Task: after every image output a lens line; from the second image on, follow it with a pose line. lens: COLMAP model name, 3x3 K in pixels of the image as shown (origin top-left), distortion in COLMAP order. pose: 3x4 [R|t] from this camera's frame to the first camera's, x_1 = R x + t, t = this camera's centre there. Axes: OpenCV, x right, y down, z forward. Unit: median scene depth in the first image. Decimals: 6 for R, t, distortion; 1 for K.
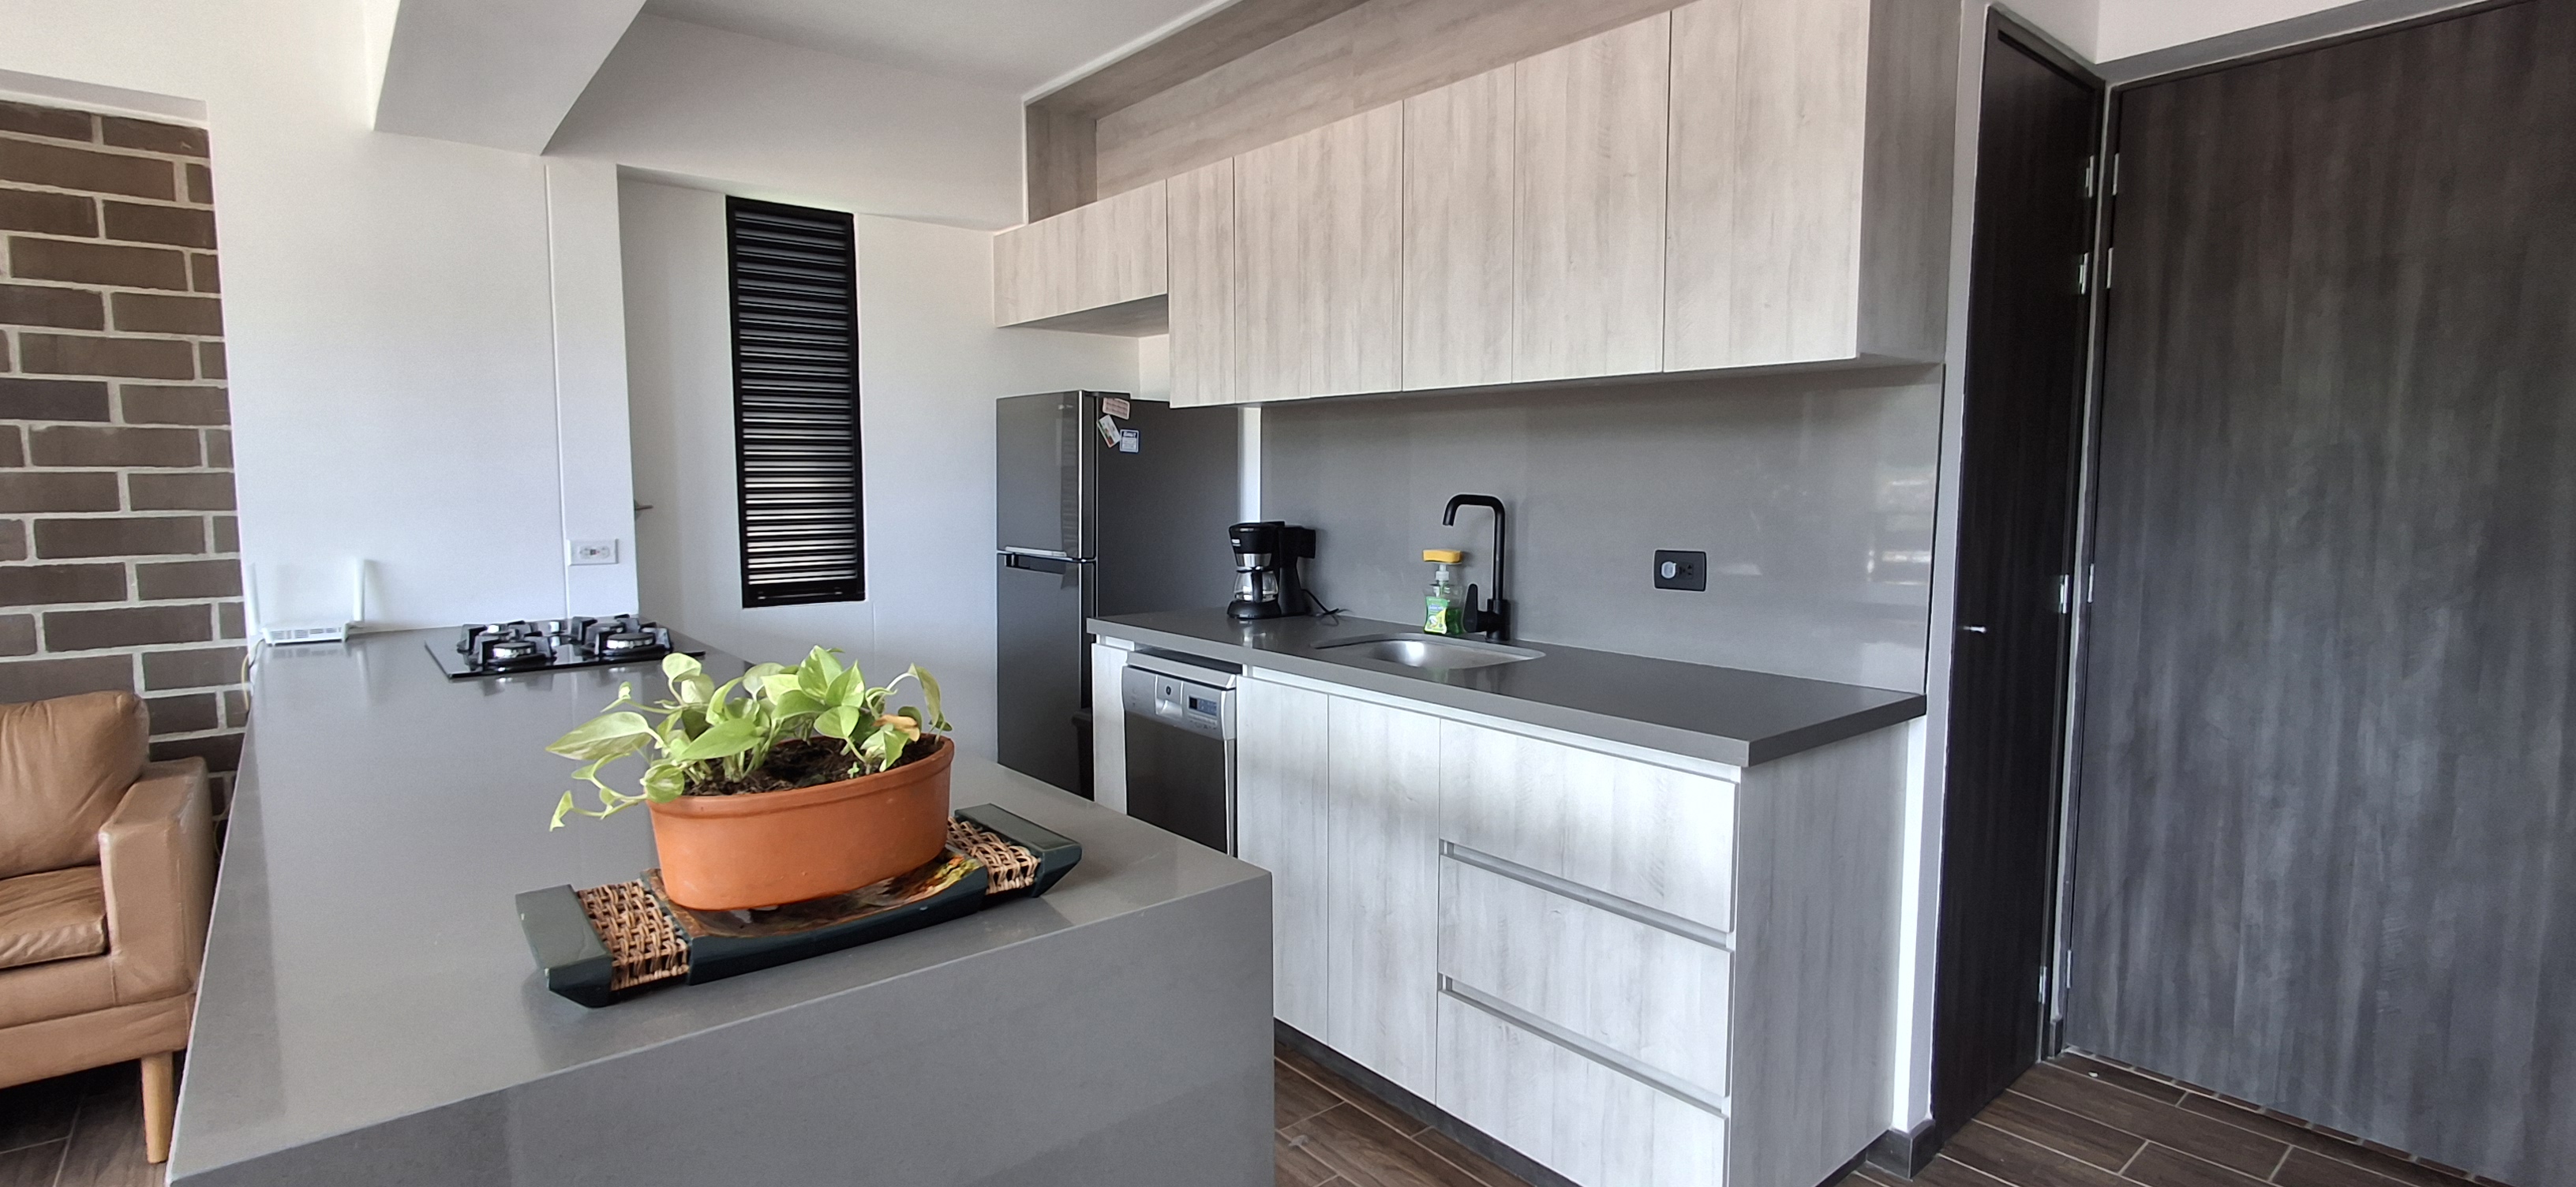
lens RADIAL K [[1188.9, 0, 1263.4], [0, 1188.9, 590.3], [0, 0, 1]] dist [-0.004062, 0.002340]
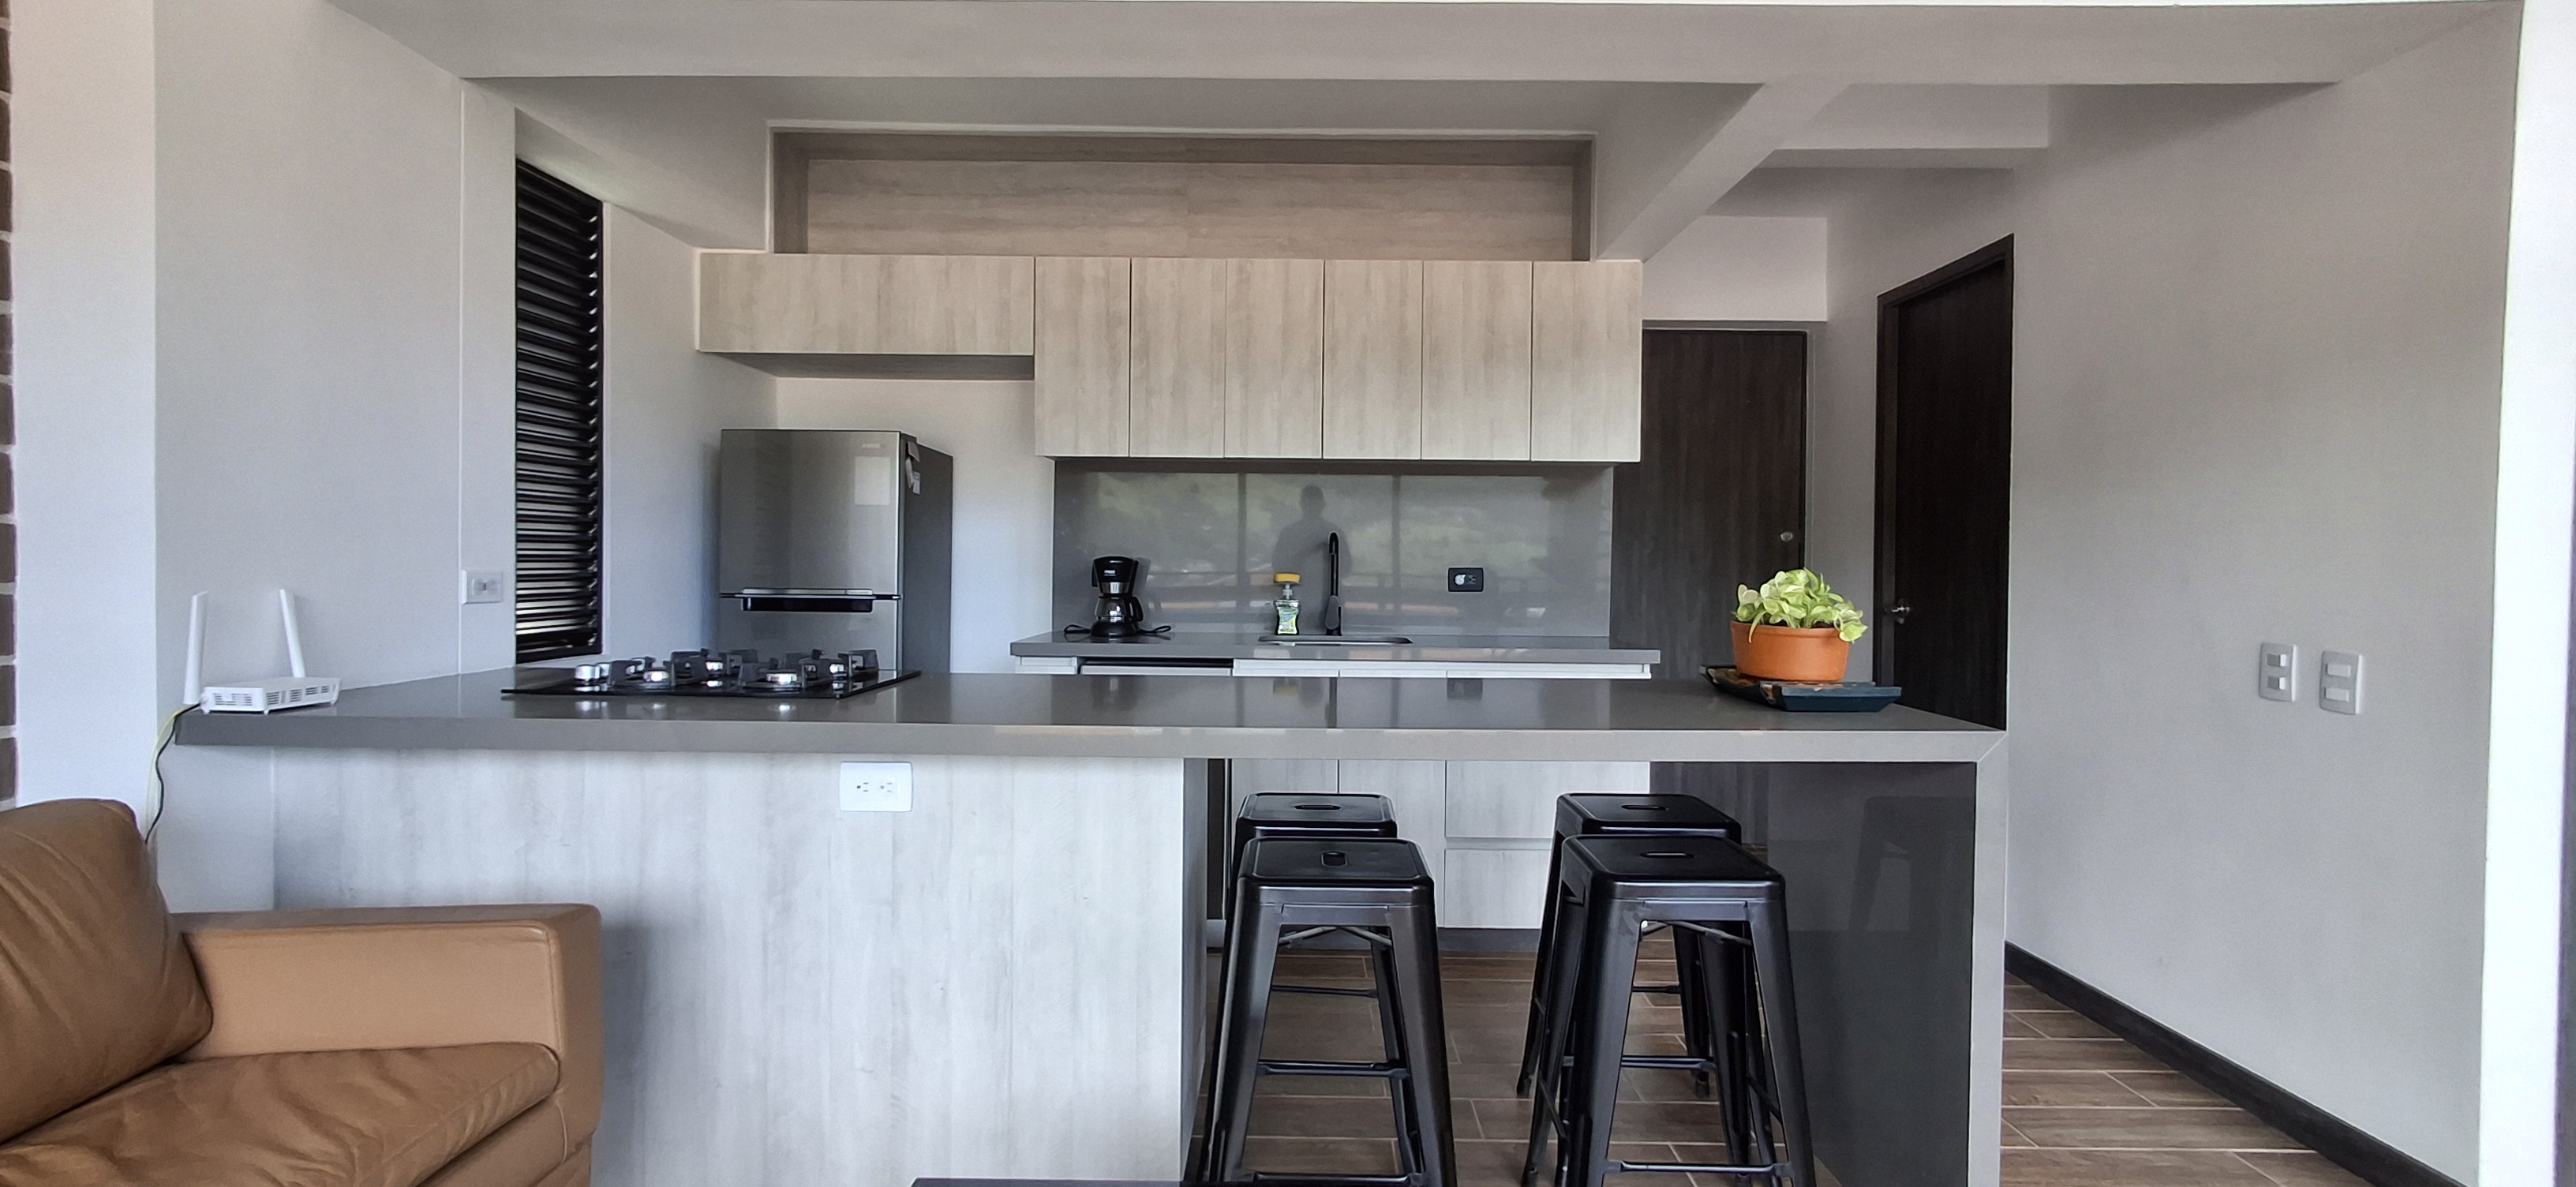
lens RADIAL K [[1188.9, 0, 1304.5], [0, 1188.9, 594.2], [0, 0, 1]] dist [-0.004062, 0.002340]
pose [[0.643578, -0.016736, 0.765198, -0.941742], [0.064161, 0.997422, -0.032148, 0.037224], [-0.762687, 0.069785, 0.642992, 0.104895]]
